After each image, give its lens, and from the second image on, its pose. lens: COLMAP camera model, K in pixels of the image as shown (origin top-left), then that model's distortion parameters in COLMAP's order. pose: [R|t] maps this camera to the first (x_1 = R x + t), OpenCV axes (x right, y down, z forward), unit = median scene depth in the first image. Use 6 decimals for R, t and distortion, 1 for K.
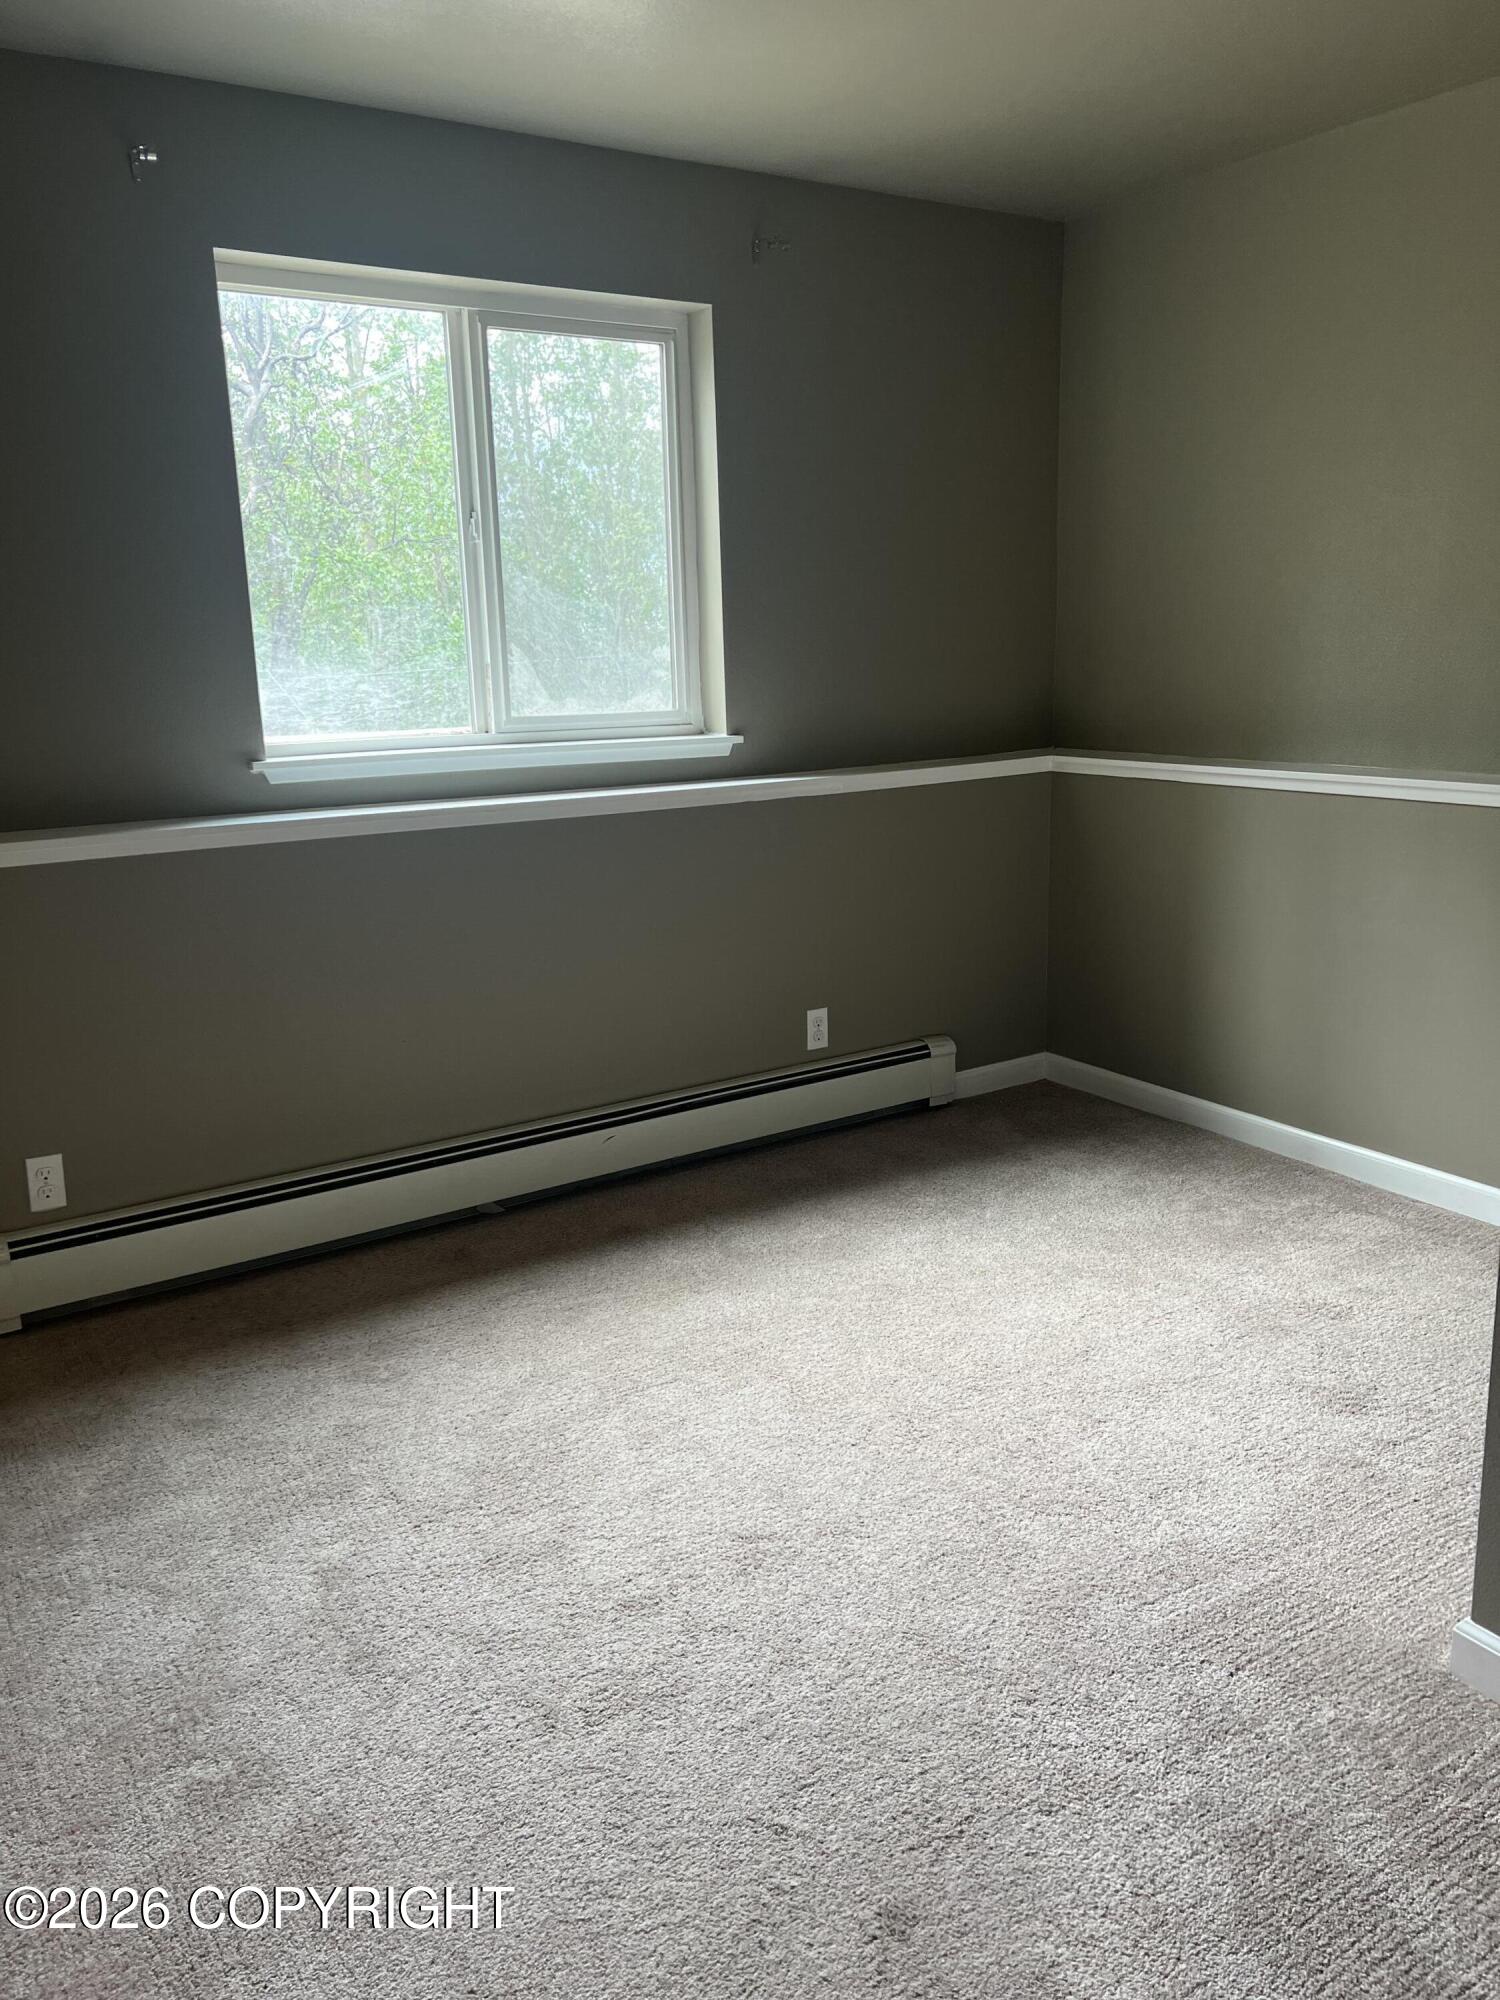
lens RADIAL K [[1505.6, 0, 746.9], [0, 1505.6, 1007.1], [0, 0, 1]] dist [0.041125, -0.047424]
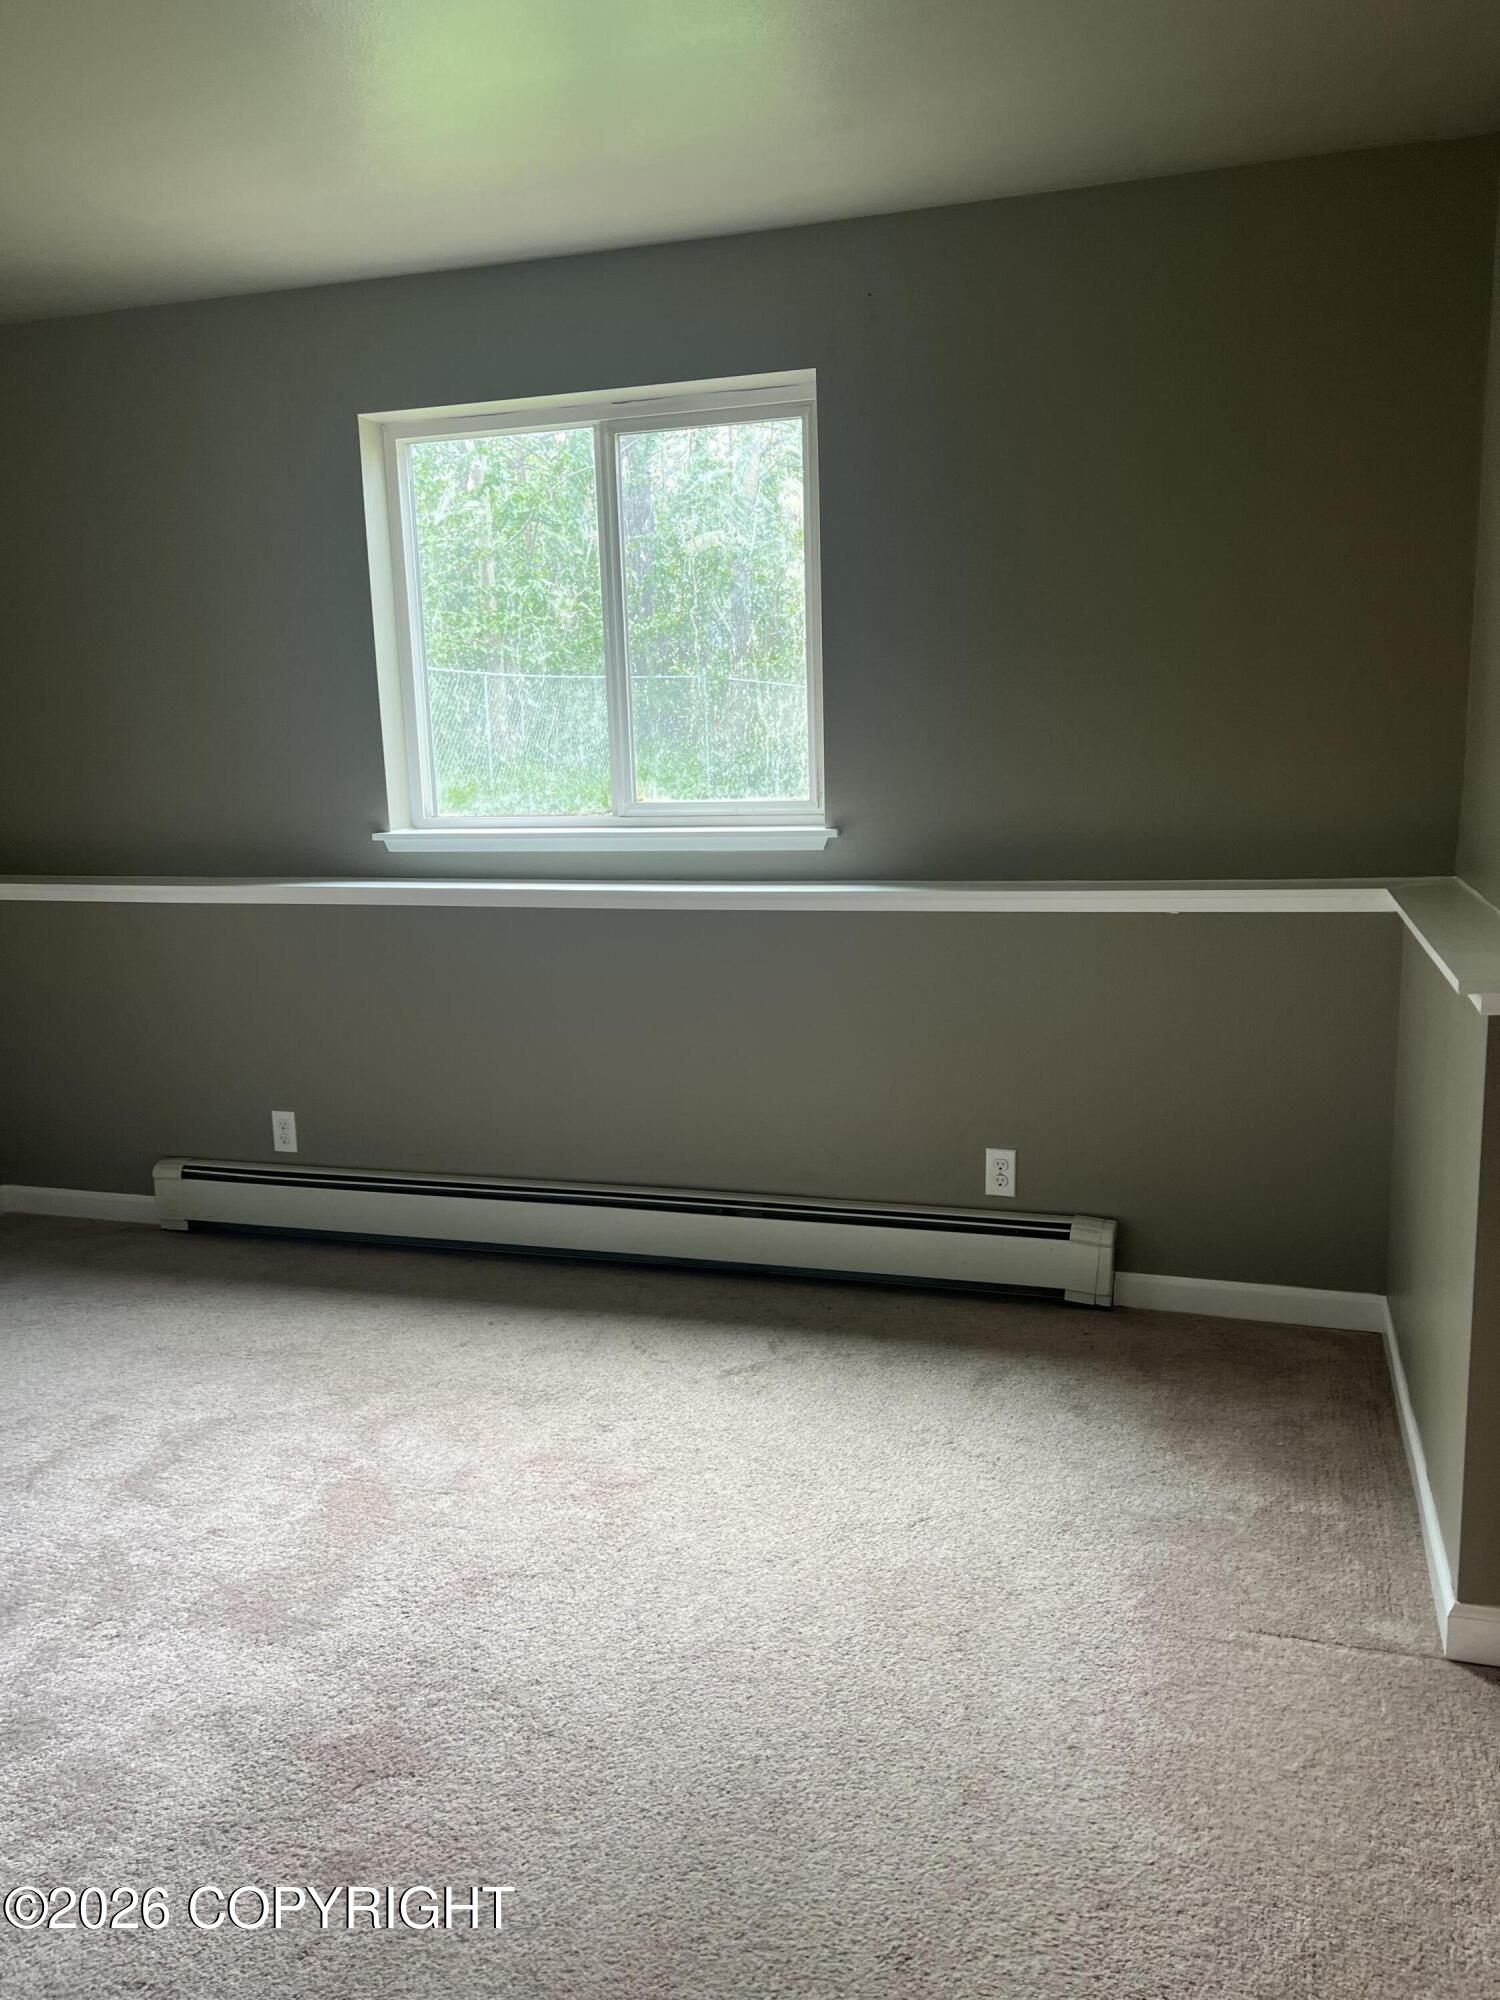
lens RADIAL K [[1497.6, 0, 746.4], [0, 1497.6, 1009.1], [0, 0, 1]] dist [0.040979, -0.049359]
pose [[0.621082, 0.152359, -0.768794, 0.719401], [-0.161301, 0.984772, 0.064851, -0.131243], [0.766967, 0.083730, 0.636200, 0.415432]]
